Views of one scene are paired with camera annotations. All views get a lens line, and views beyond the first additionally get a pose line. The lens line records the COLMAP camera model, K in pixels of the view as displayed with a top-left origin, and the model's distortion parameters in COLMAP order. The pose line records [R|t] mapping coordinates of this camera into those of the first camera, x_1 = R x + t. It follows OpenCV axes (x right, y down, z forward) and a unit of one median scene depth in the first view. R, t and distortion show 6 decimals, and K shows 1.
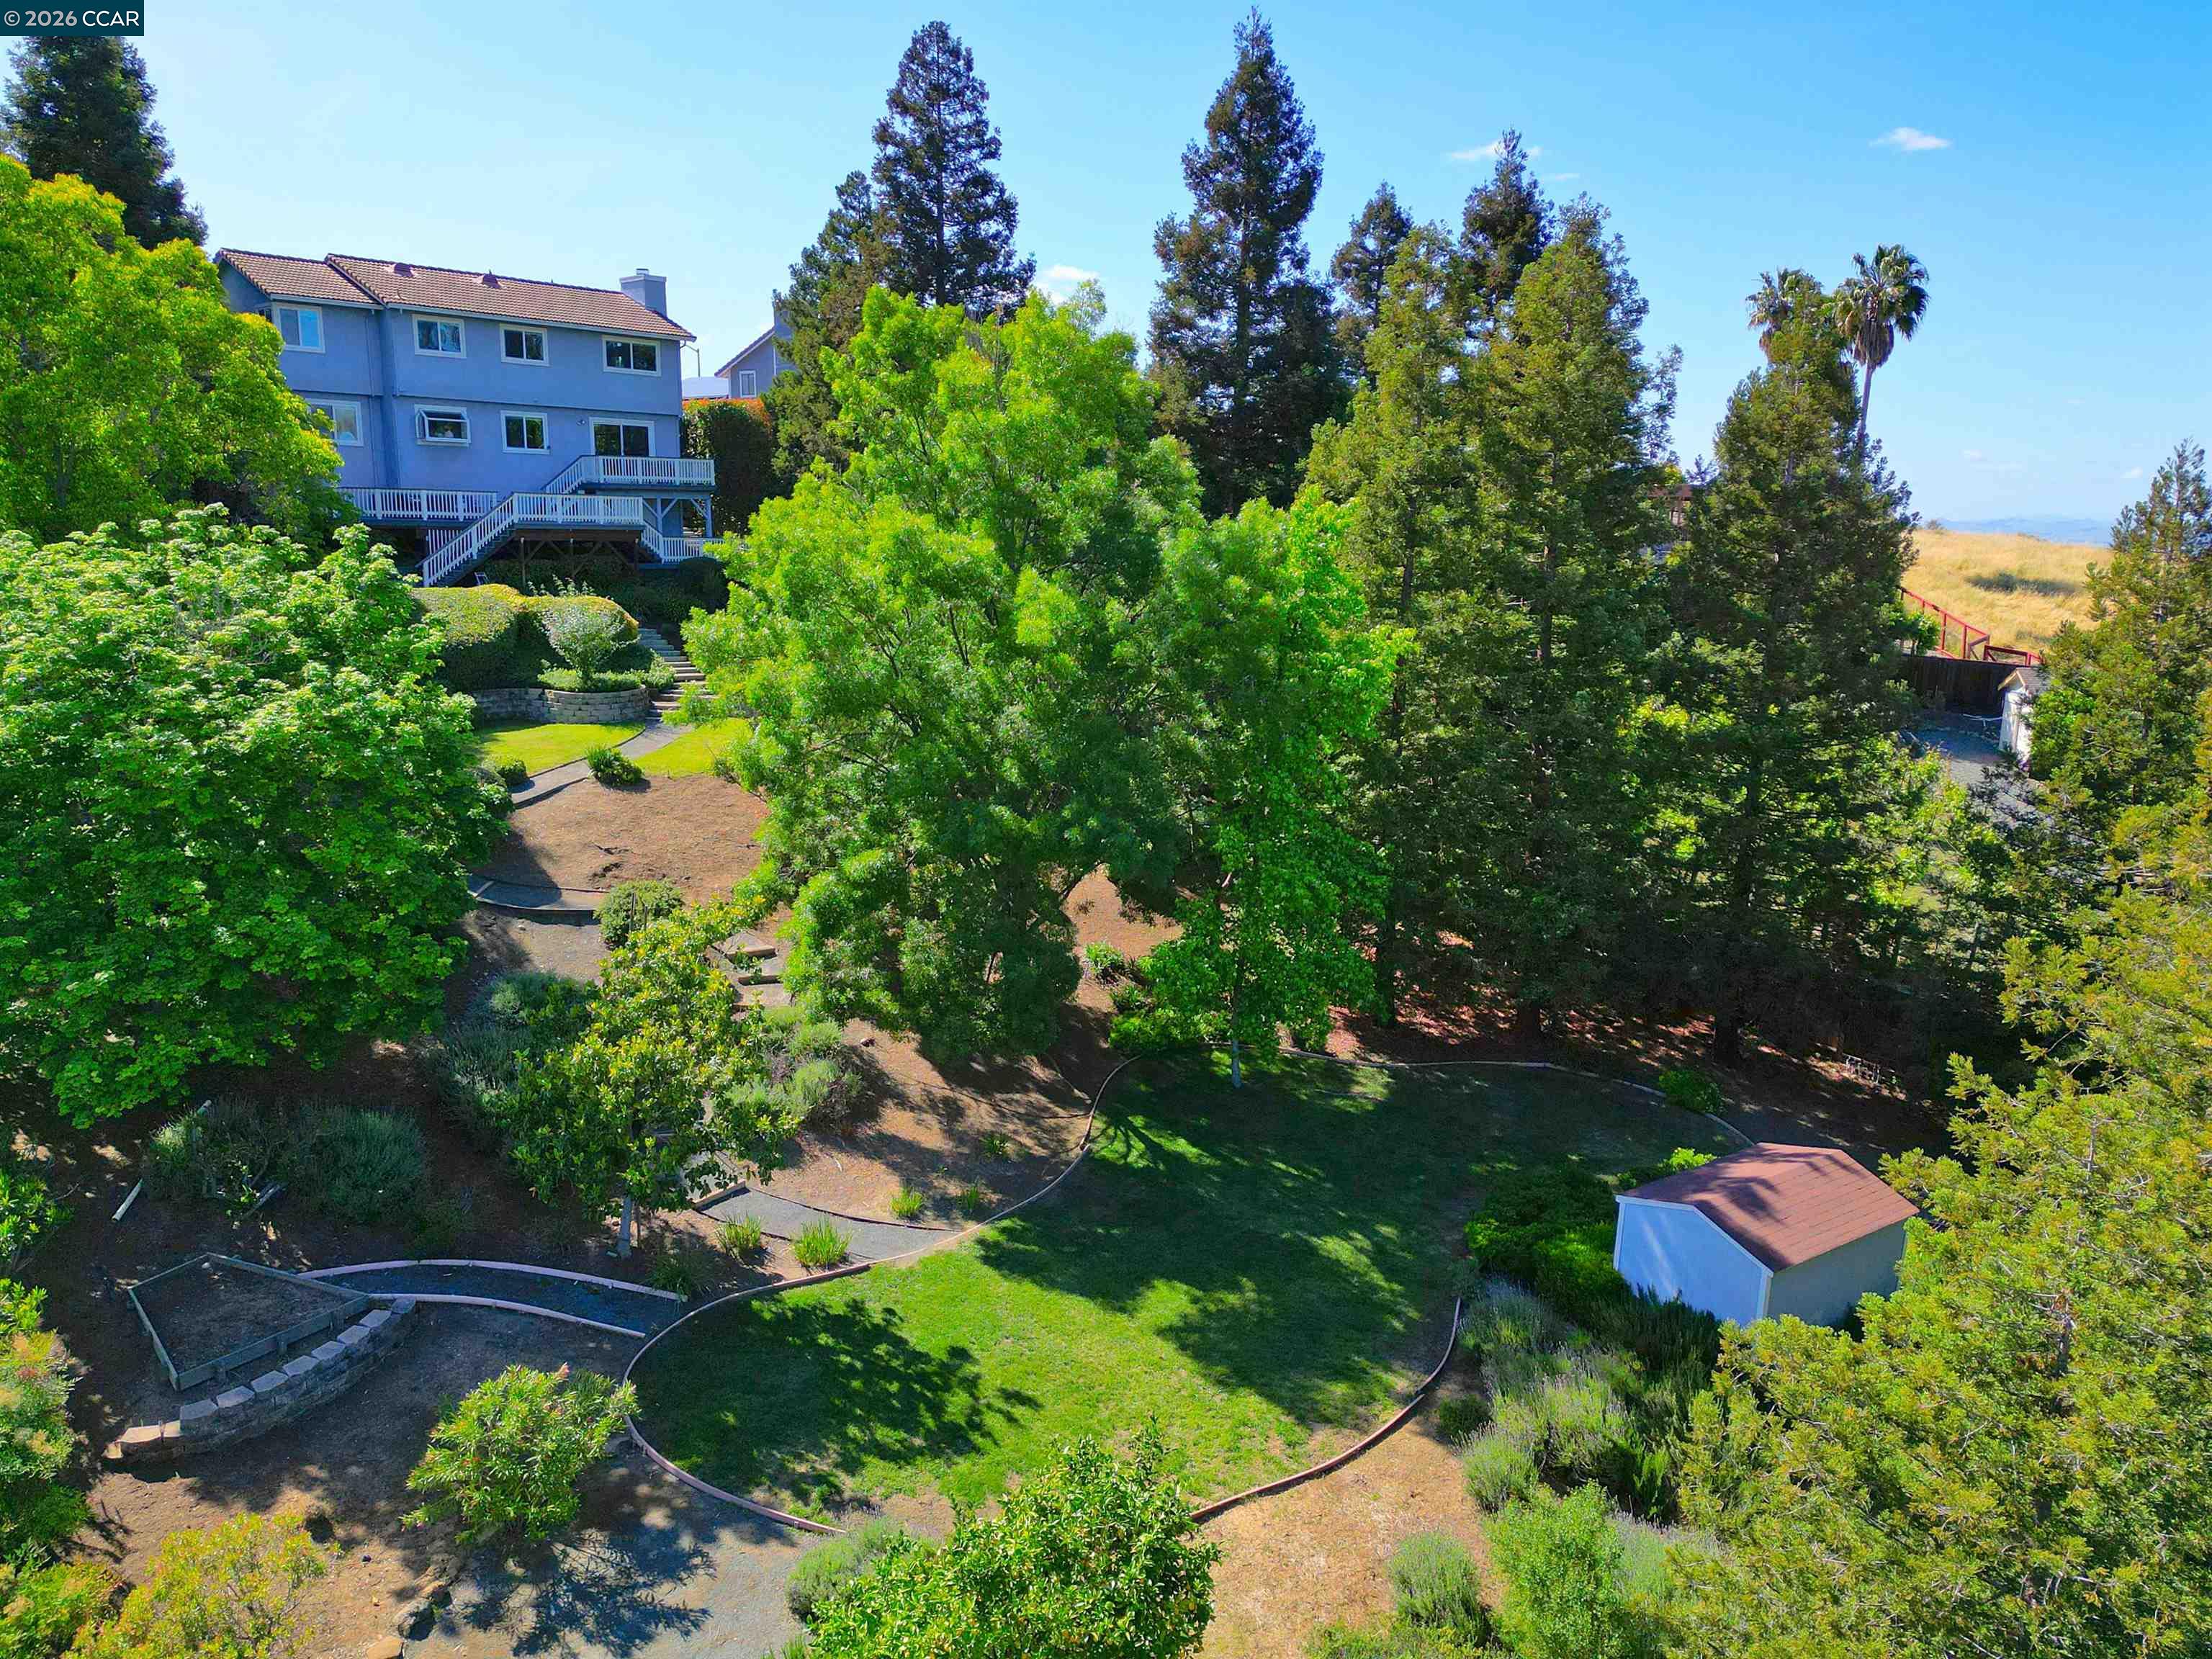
lens RADIAL K [[1595.8, 0, 1106.0], [0, 1595.8, 829.5], [0, 0, 1]] dist [0.053652, -0.002714]
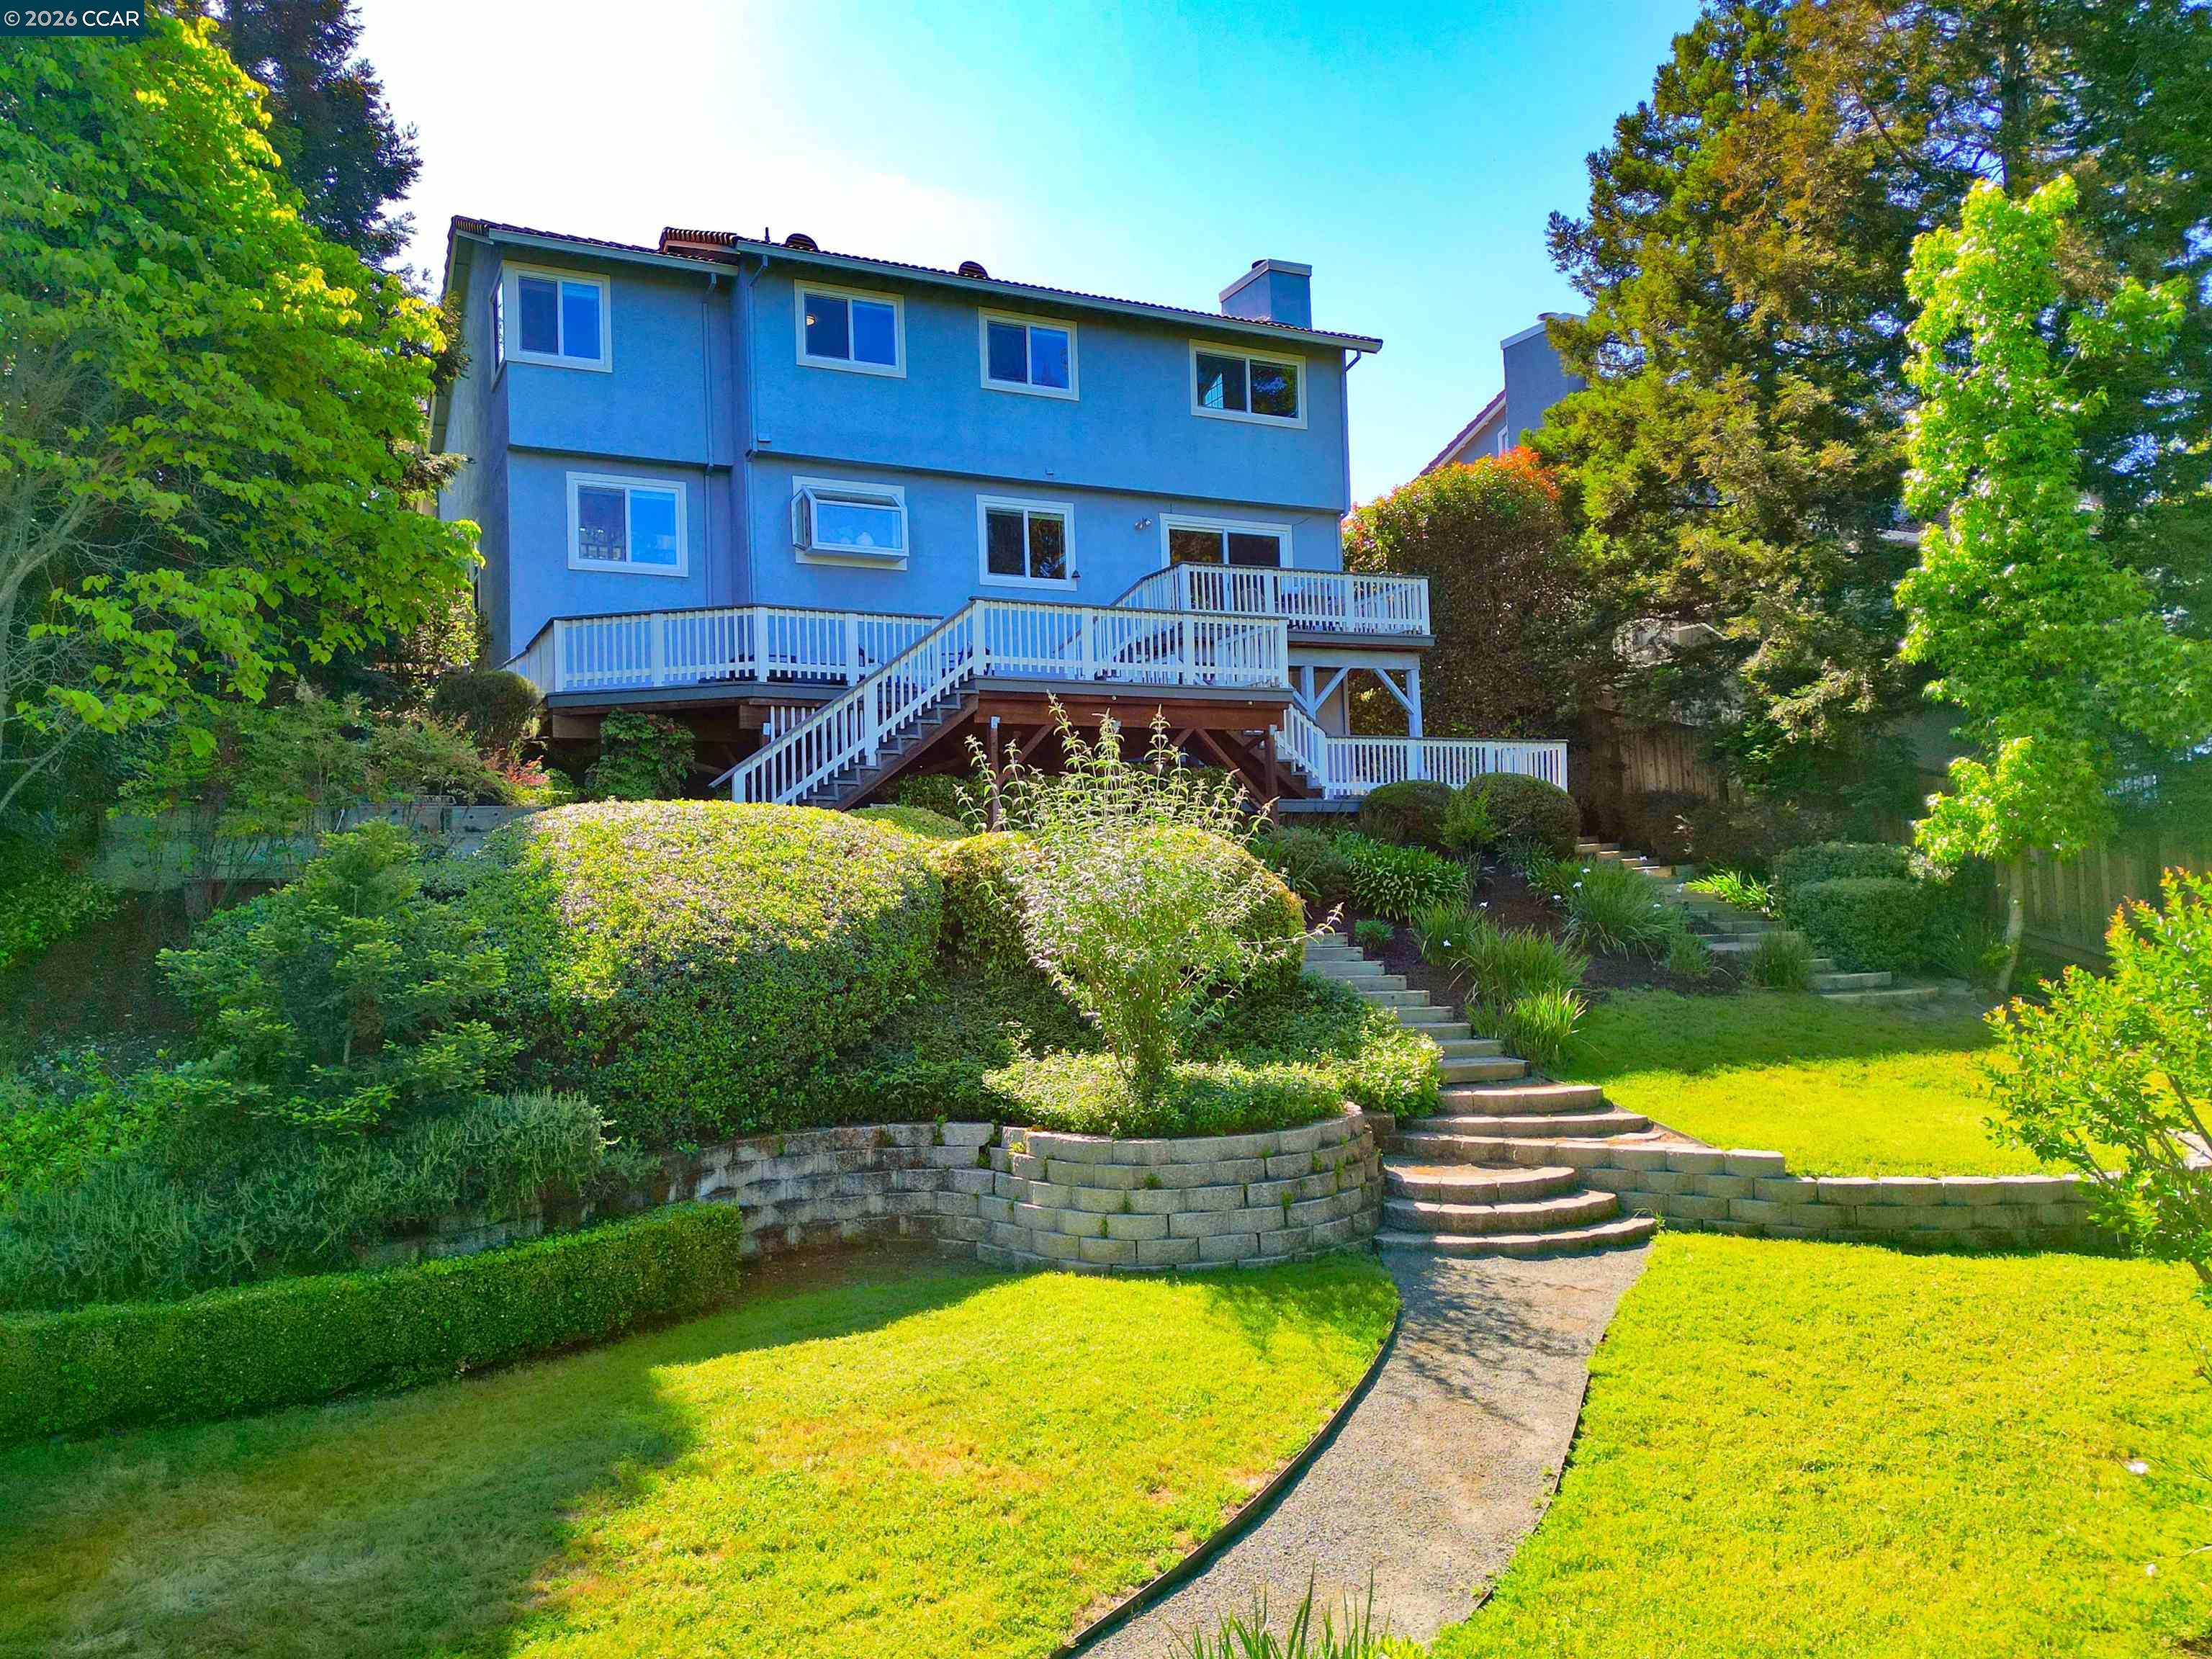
lens RADIAL K [[1595.8, 0, 1106.0], [0, 1595.8, 829.5], [0, 0, 1]] dist [0.053652, -0.002714]
pose [[0.944692, -0.068550, -0.320714, -0.330639], [-0.014563, 0.968179, -0.249836, -0.092899], [0.327634, 0.240689, 0.913633, 1.015116]]
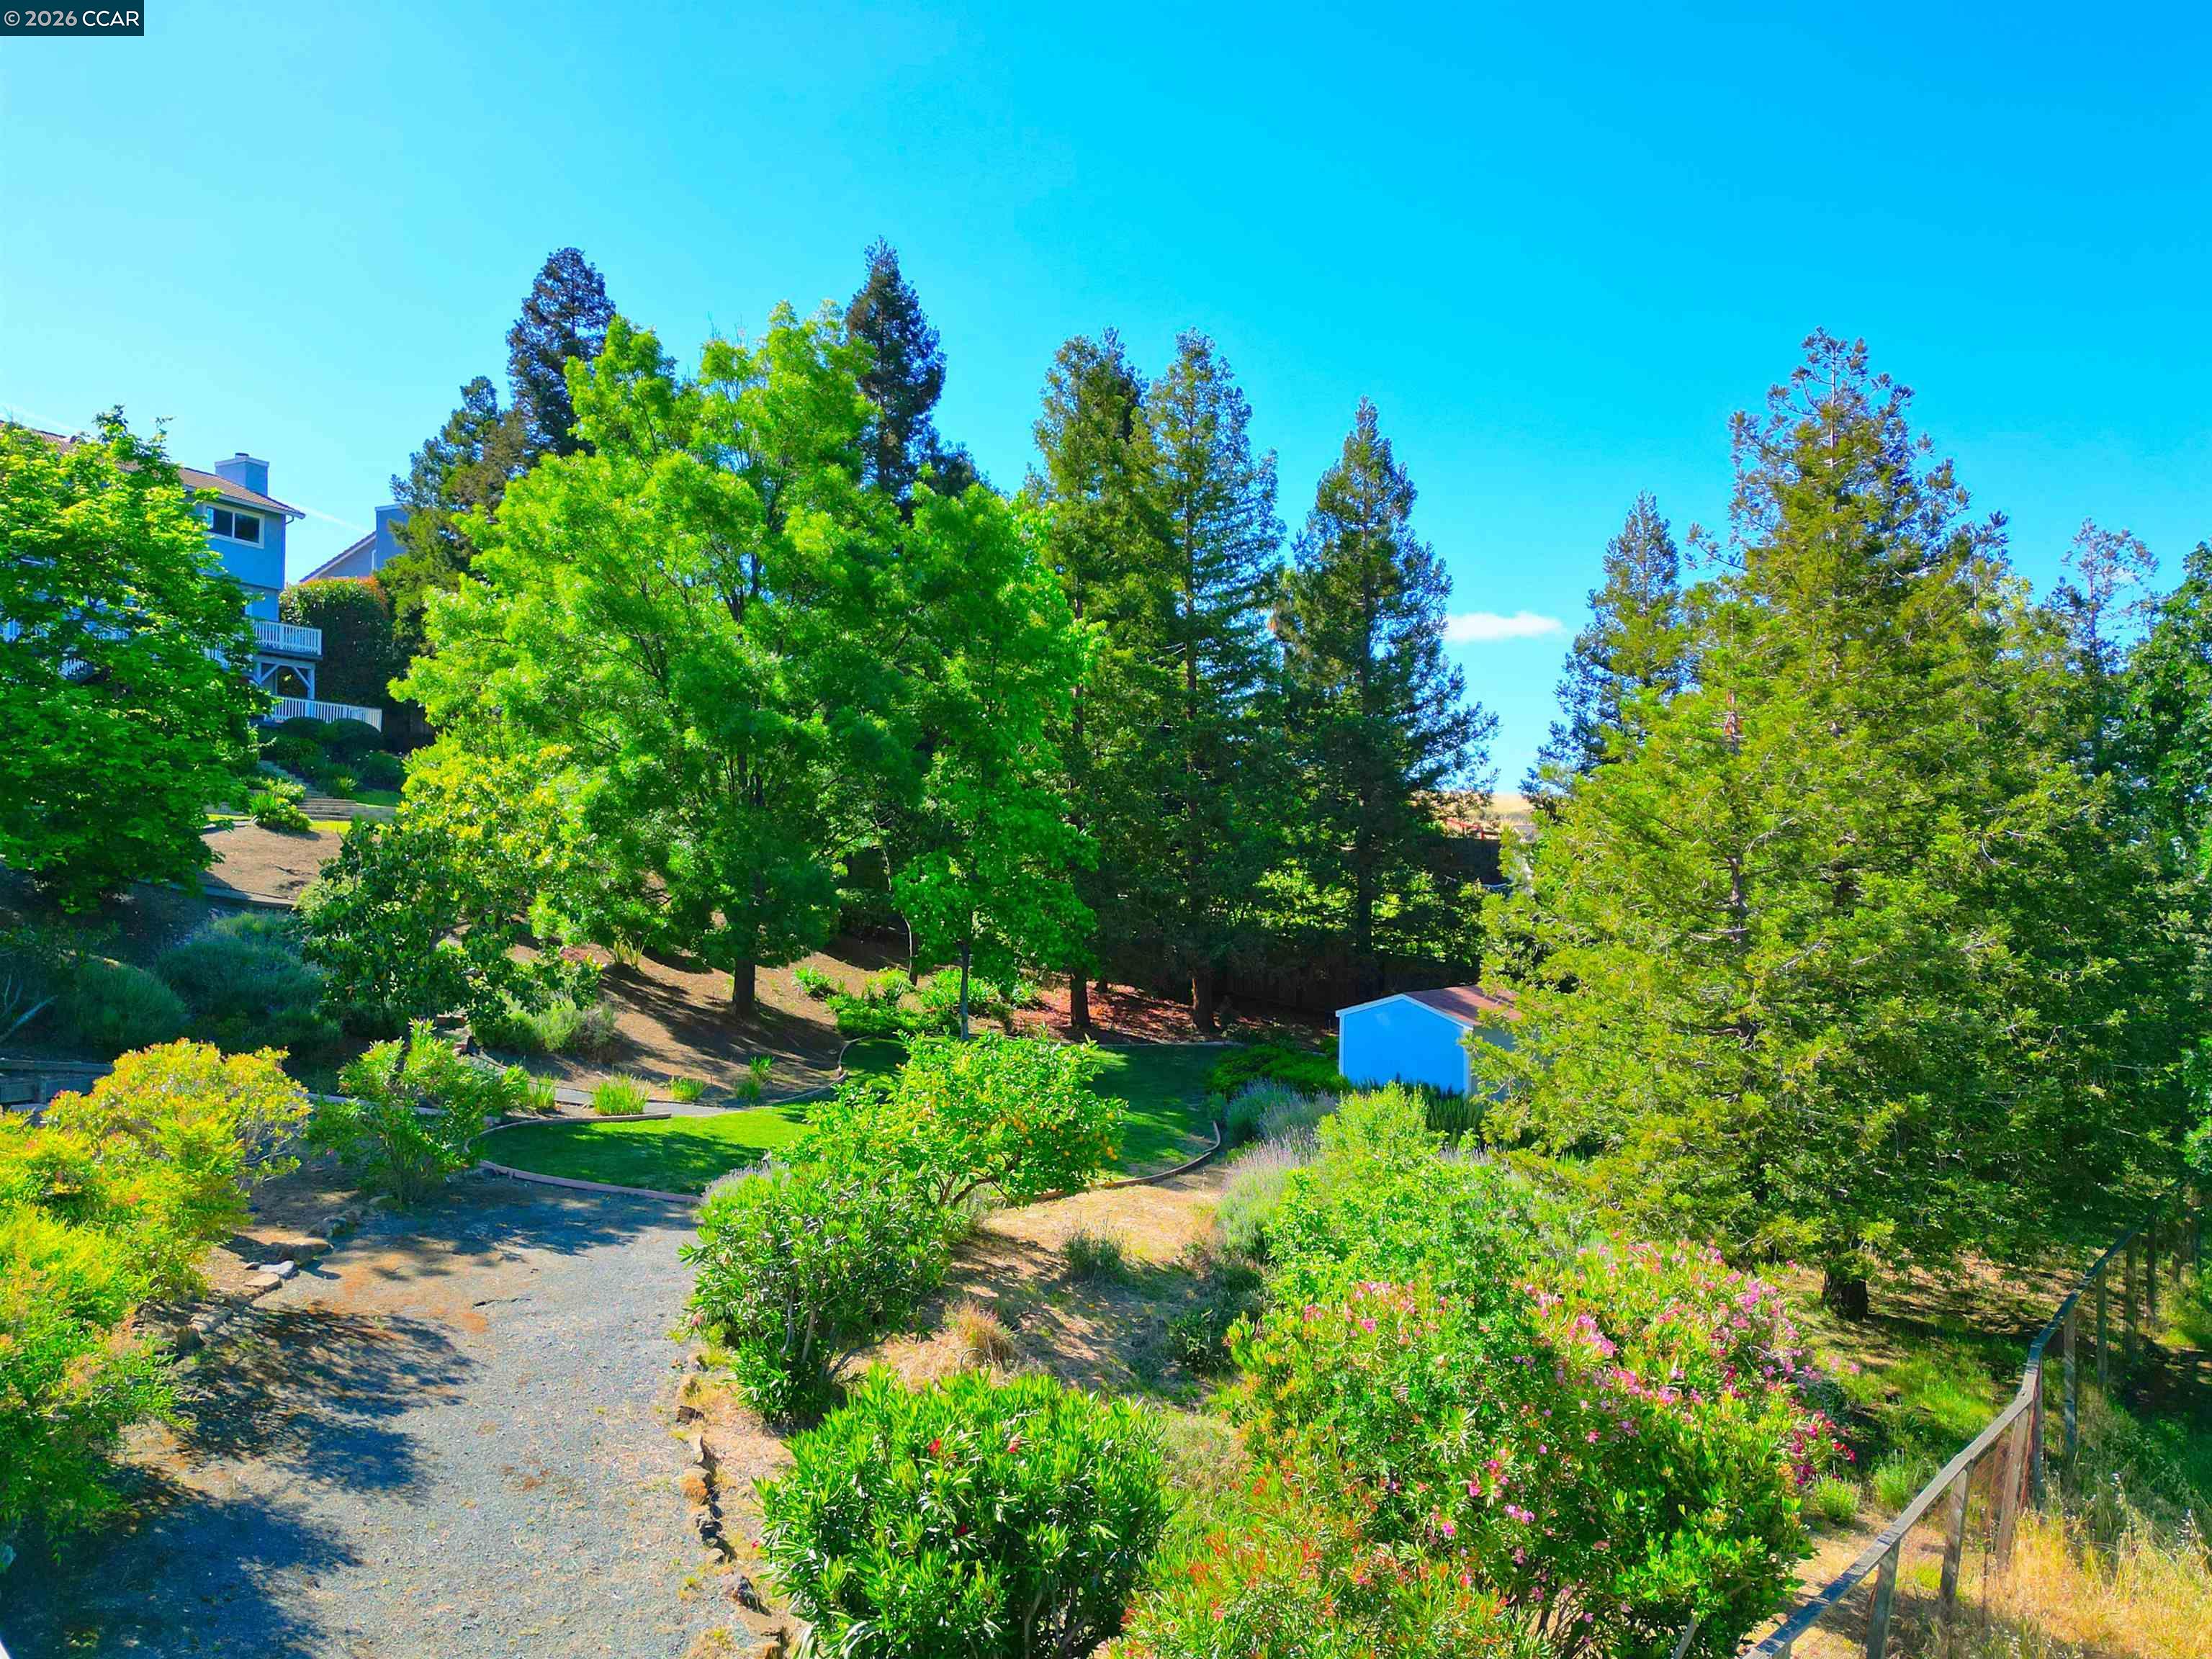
lens RADIAL K [[1633.7, 0, 1085.2], [0, 1633.7, 853.4], [0, 0, 1]] dist [0.070482, -0.000695]
pose [[0.959722, -0.003278, 0.280933, -0.141934], [0.069505, 0.971620, -0.226105, 0.280999], [-0.272219, 0.236524, 0.932713, -0.065043]]
